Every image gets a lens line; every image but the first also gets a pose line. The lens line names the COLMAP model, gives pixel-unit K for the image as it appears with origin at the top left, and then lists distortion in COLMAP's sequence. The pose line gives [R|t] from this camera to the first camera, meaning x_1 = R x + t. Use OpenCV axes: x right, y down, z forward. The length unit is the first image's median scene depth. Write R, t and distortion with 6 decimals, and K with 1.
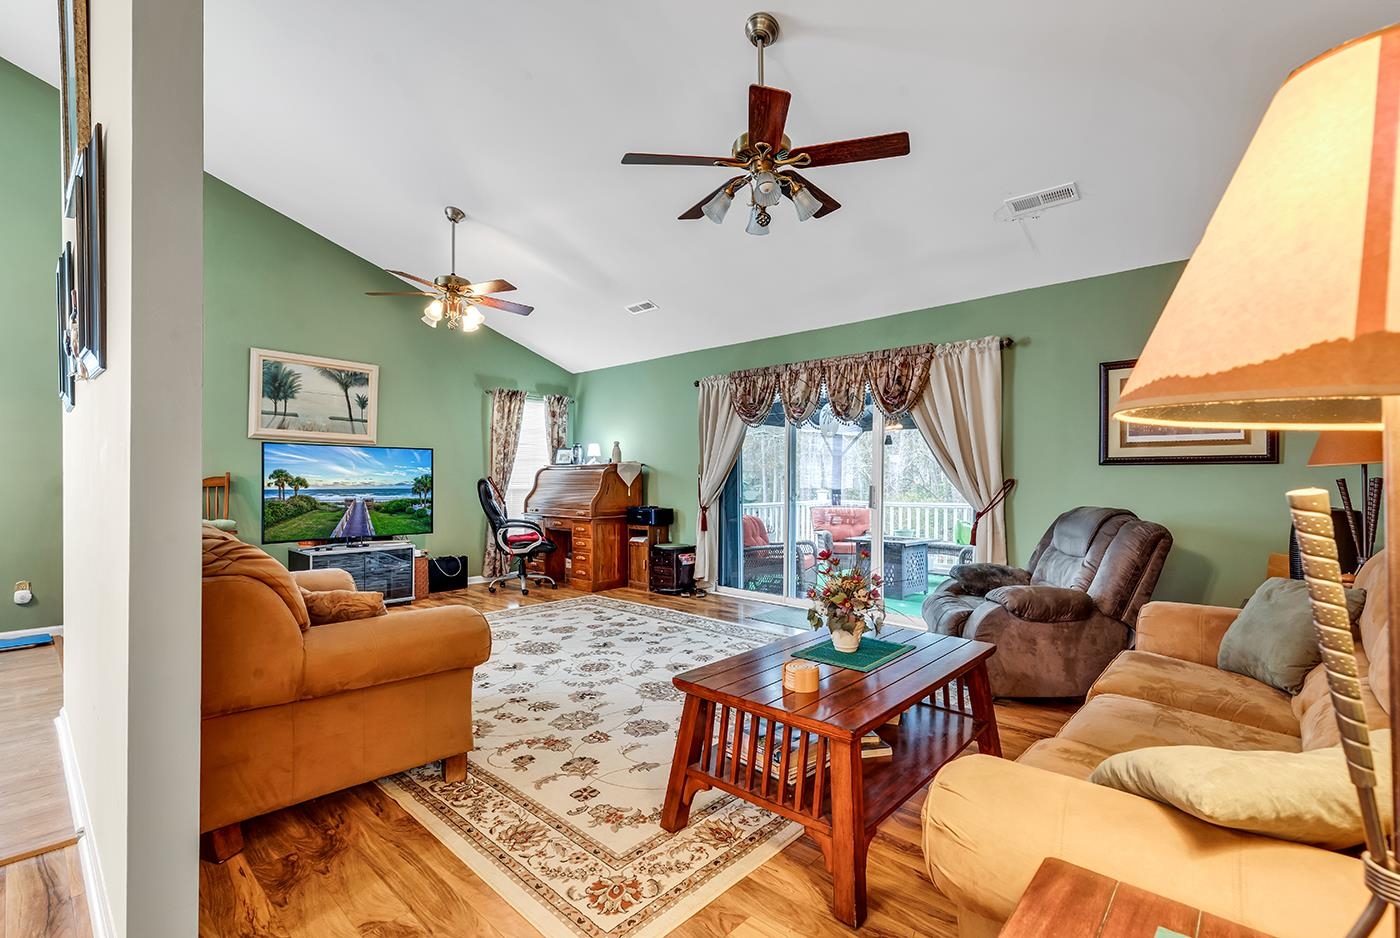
lens RADIAL K [[634.5, 0, 701.7], [0, 634.5, 482.1], [0, 0, 1]] dist [0.008128, -0.000608]
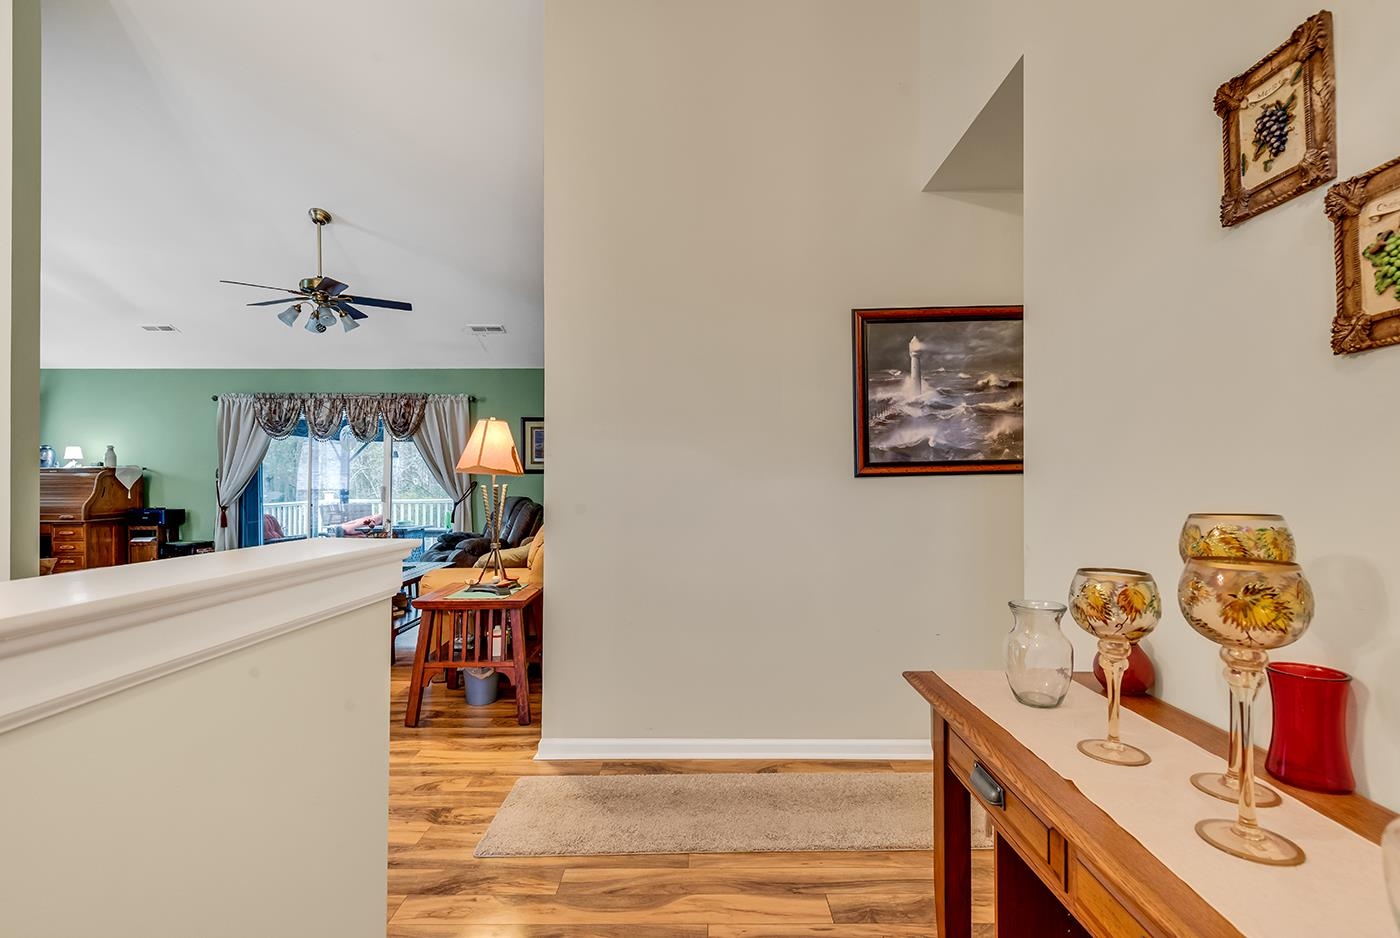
lens RADIAL K [[634.5, 0, 698.1], [0, 634.5, 471.3], [0, 0, 1]] dist [0.008128, -0.000608]
pose [[0.735323, 0.005288, 0.677697, -0.164333], [0.006605, 0.999866, -0.014969, -0.001563], [-0.677685, 0.015484, 0.735189, -0.483518]]
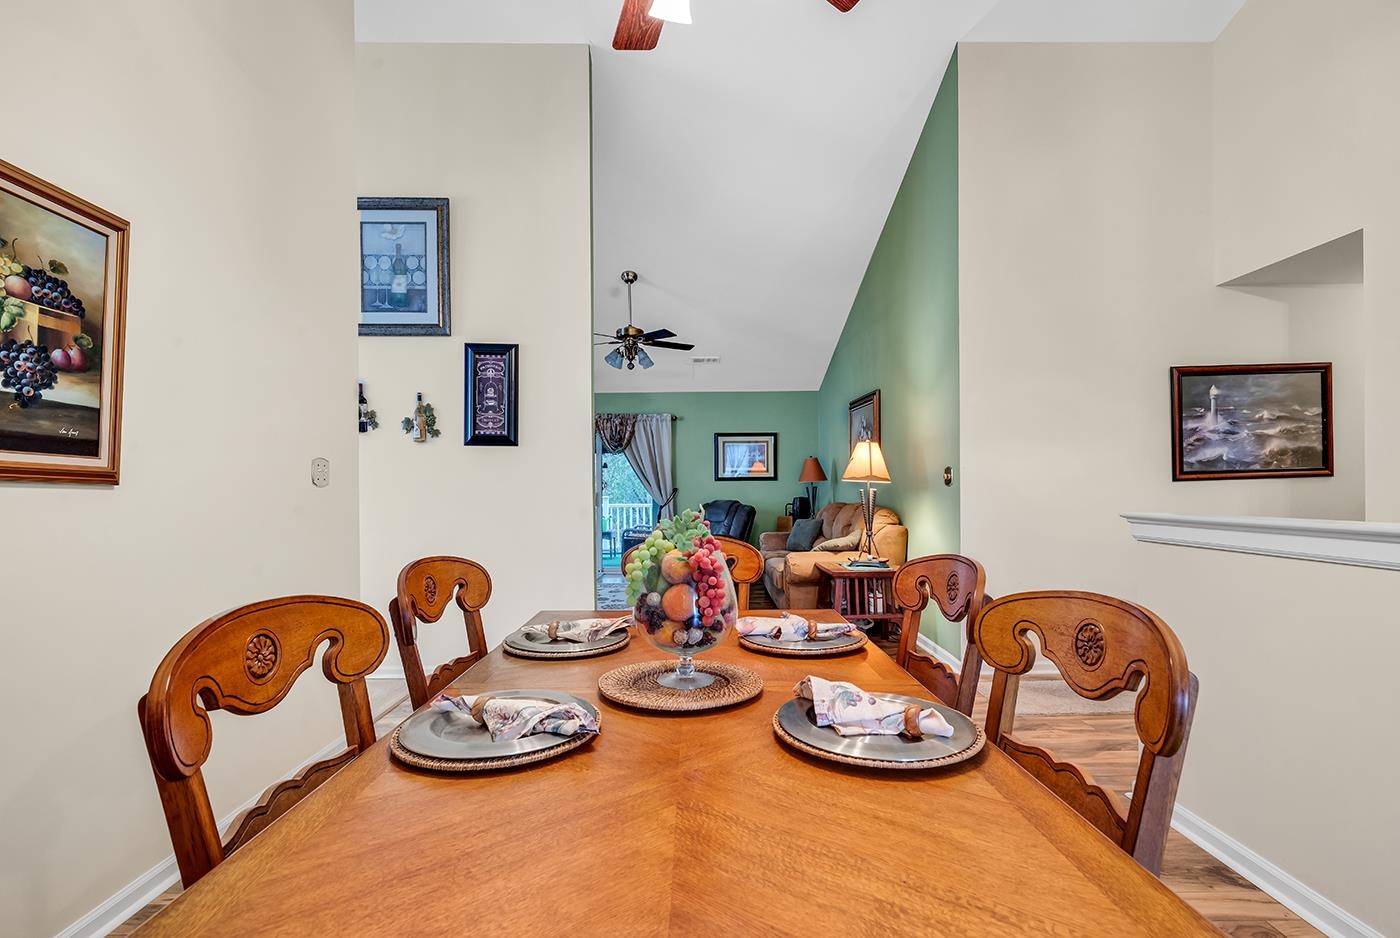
lens RADIAL K [[634.5, 0, 696.2], [0, 634.5, 476.0], [0, 0, 1]] dist [0.008128, -0.000608]
pose [[0.723838, 0.002315, 0.689966, -0.637254], [0.013992, 0.999739, -0.018033, -0.003973], [-0.689828, 0.022707, 0.723617, -0.353415]]
